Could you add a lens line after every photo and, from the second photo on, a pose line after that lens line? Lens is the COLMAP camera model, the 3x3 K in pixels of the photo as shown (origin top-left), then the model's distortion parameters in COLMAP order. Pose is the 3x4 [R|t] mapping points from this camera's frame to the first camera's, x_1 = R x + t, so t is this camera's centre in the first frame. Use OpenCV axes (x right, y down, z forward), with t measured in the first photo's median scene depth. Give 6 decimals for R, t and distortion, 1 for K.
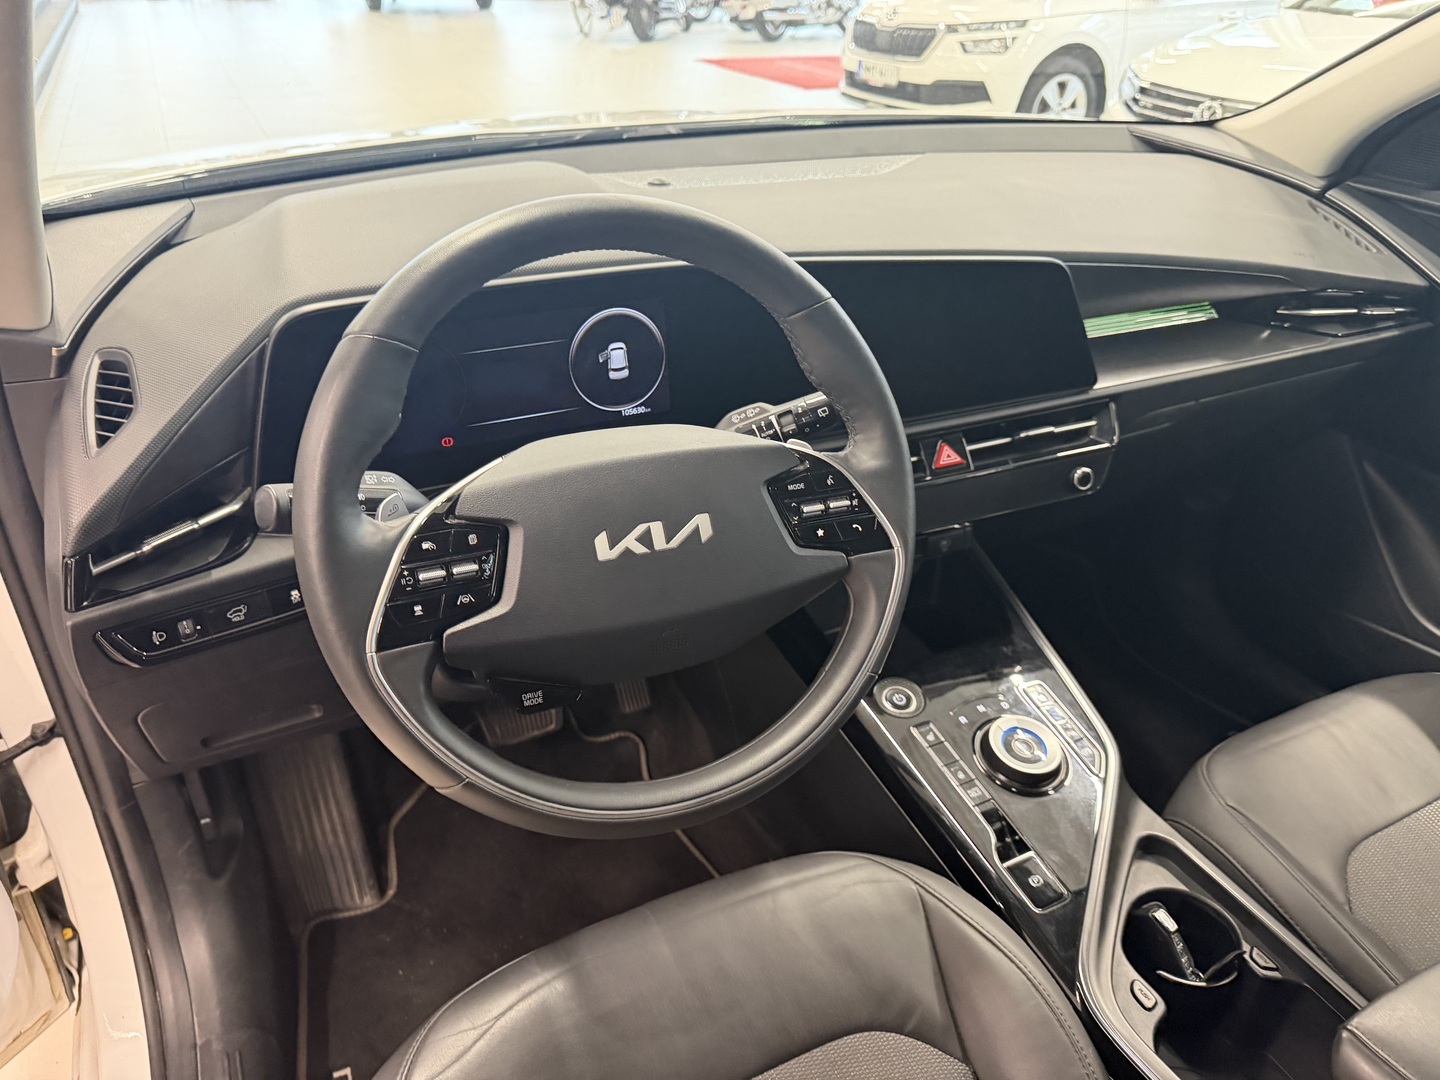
lens RADIAL K [[1023.2, 0, 747.5], [0, 1023.2, 541.0], [0, 0, 1]] dist [0.057332, -0.127671]
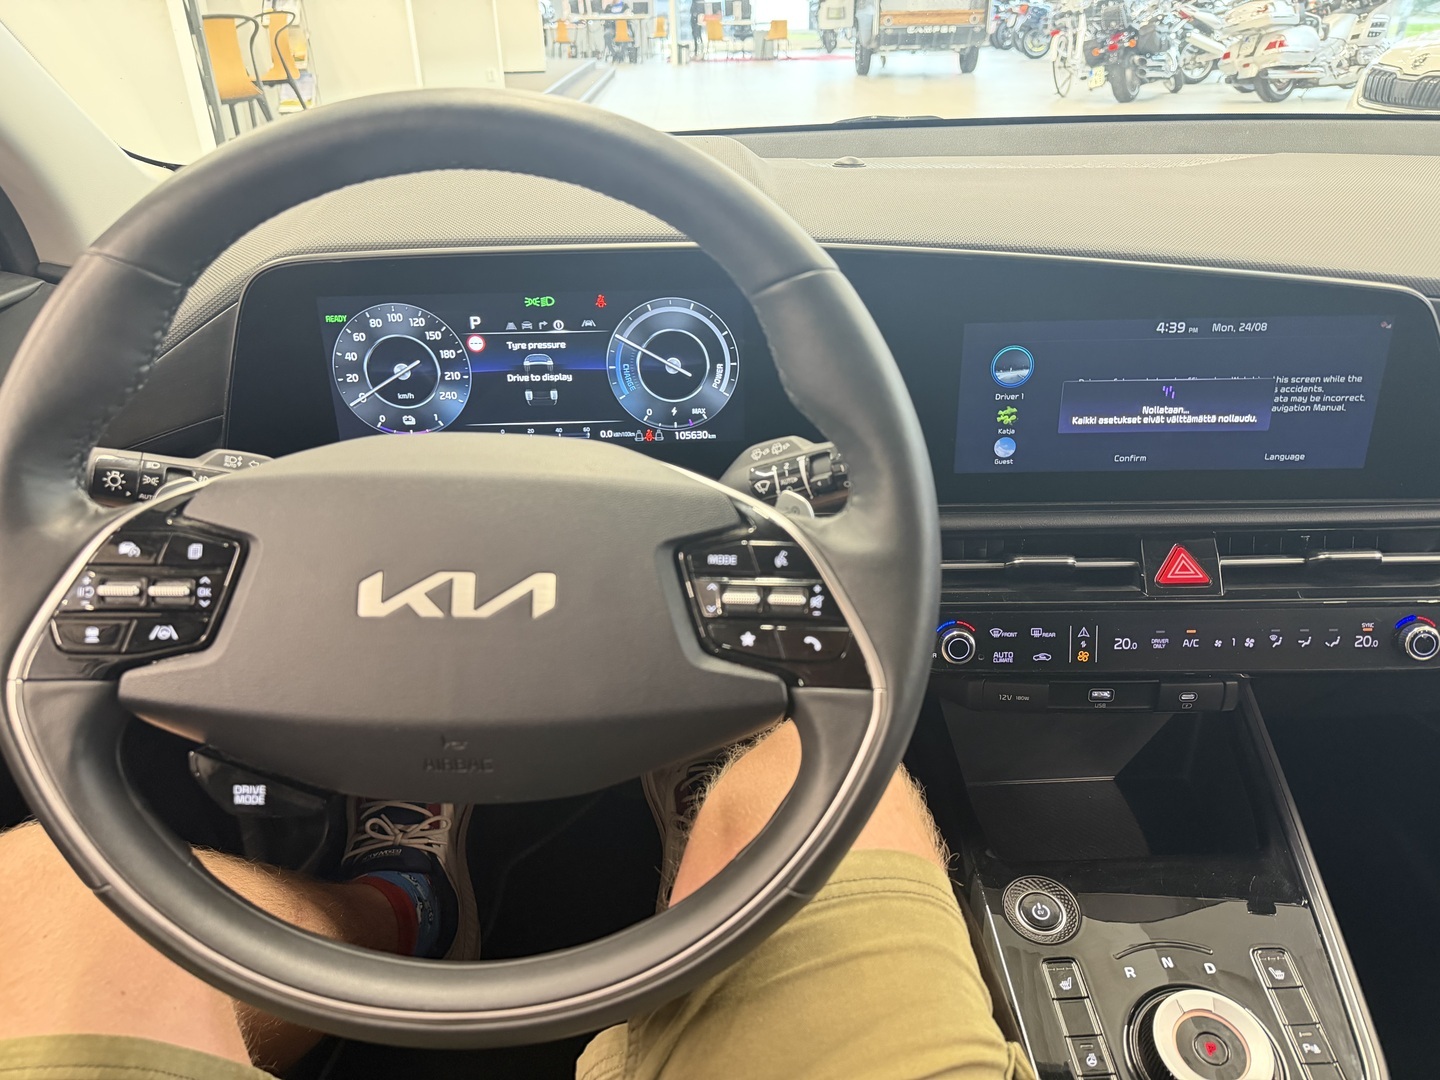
lens RADIAL K [[1042.5, 0, 761.8], [0, 1042.5, 540.4], [0, 0, 1]] dist [-0.000840, -0.011731]
pose [[0.911145, 0.155324, -0.381692, 0.308931], [-0.179189, 0.983429, -0.027553, -0.051026], [0.371088, 0.093500, 0.923879, 0.417837]]
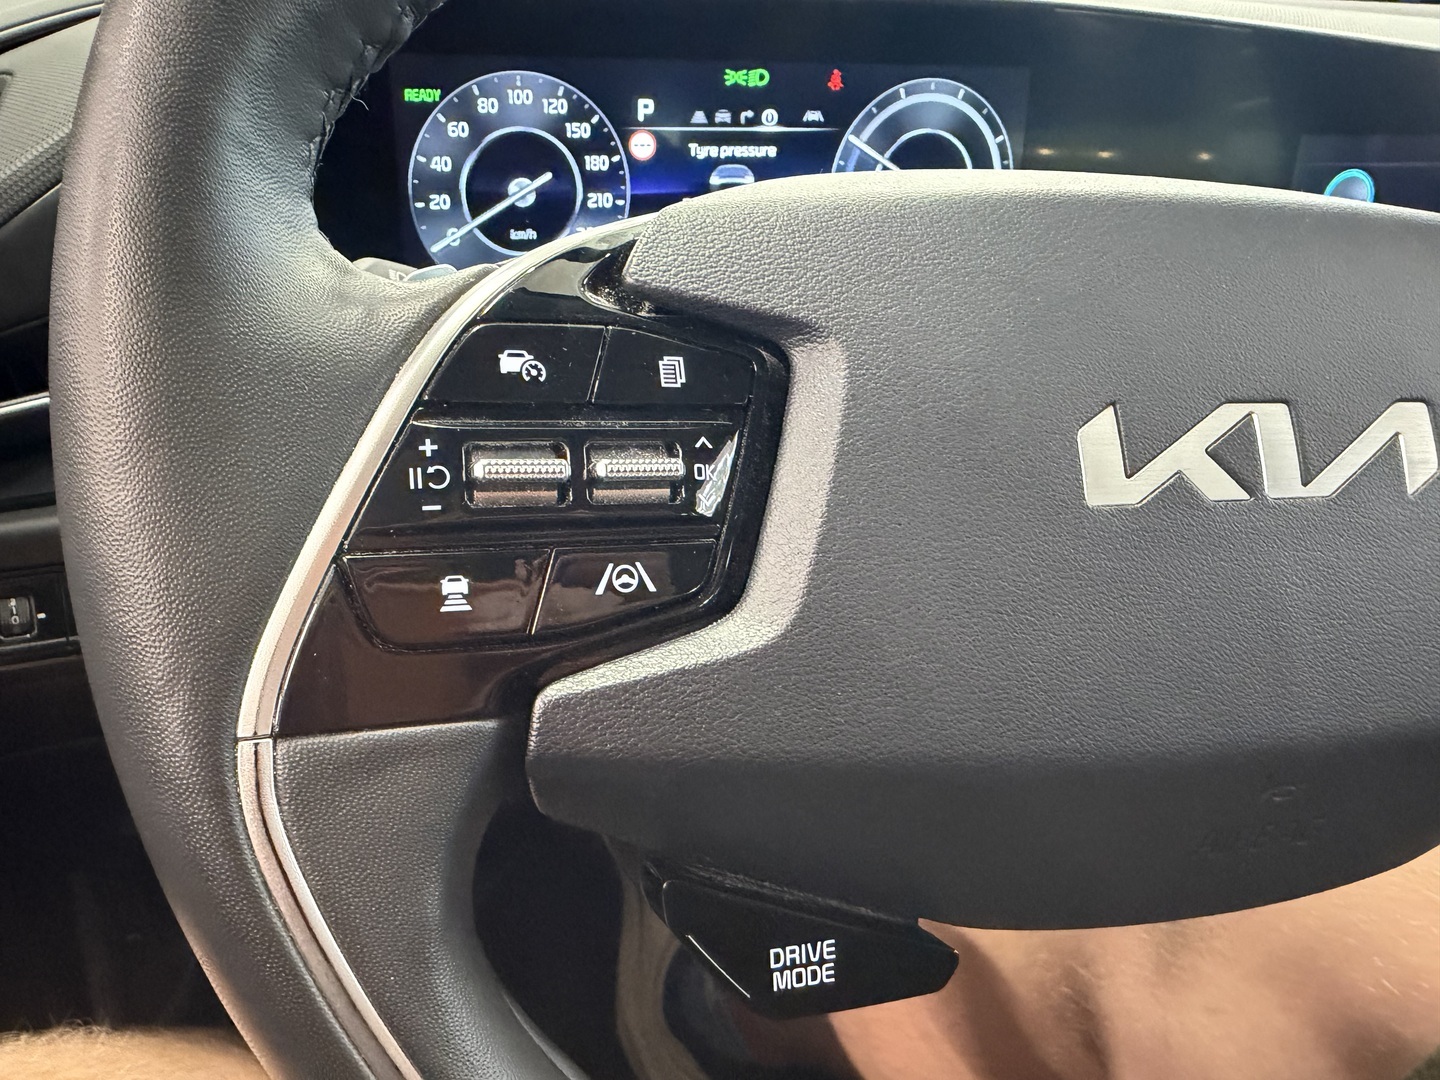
lens RADIAL K [[1009.6, 0, 588.0], [0, 1009.6, 535.8], [0, 0, 1]] dist [0.004587, 0.002456]
pose [[0.972814, 0.096043, -0.210733, -0.196578], [-0.113720, 0.990797, -0.073407, 0.056567], [0.201743, 0.095376, 0.974784, 0.632131]]
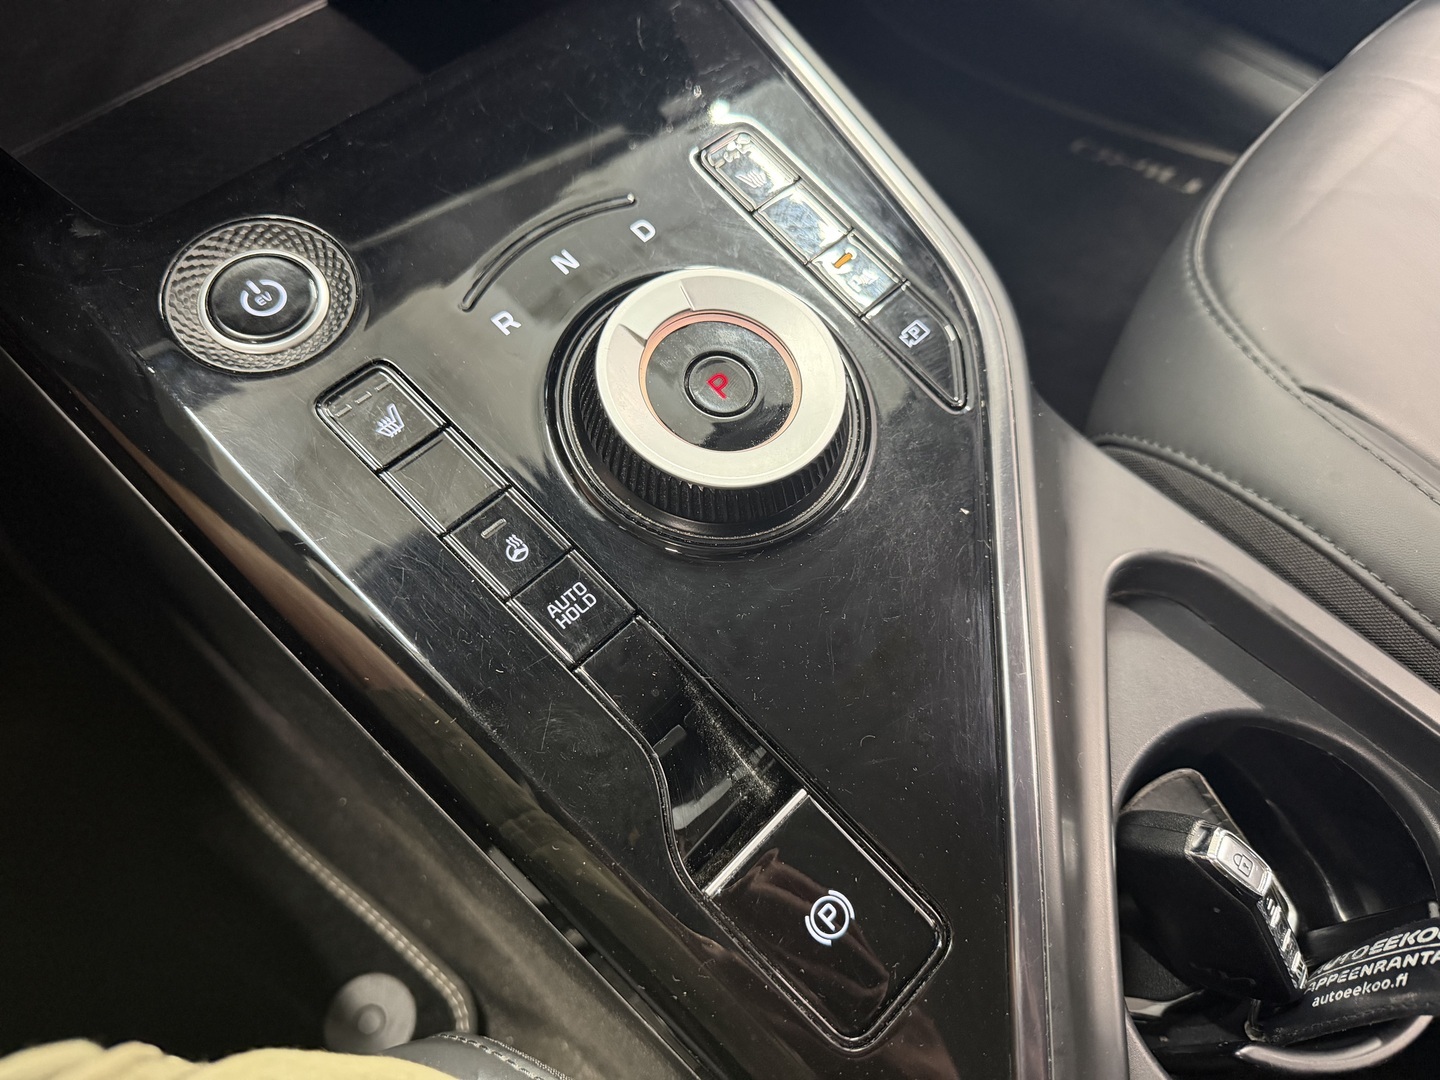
lens RADIAL K [[1023.2, 0, 747.5], [0, 1023.2, 541.0], [0, 0, 1]] dist [0.057332, -0.127671]
pose [[0.951606, -0.261021, 0.162215, 0.315470], [0.151107, 0.857030, 0.492611, 0.145170], [-0.267605, -0.444260, 0.854997, 1.071199]]
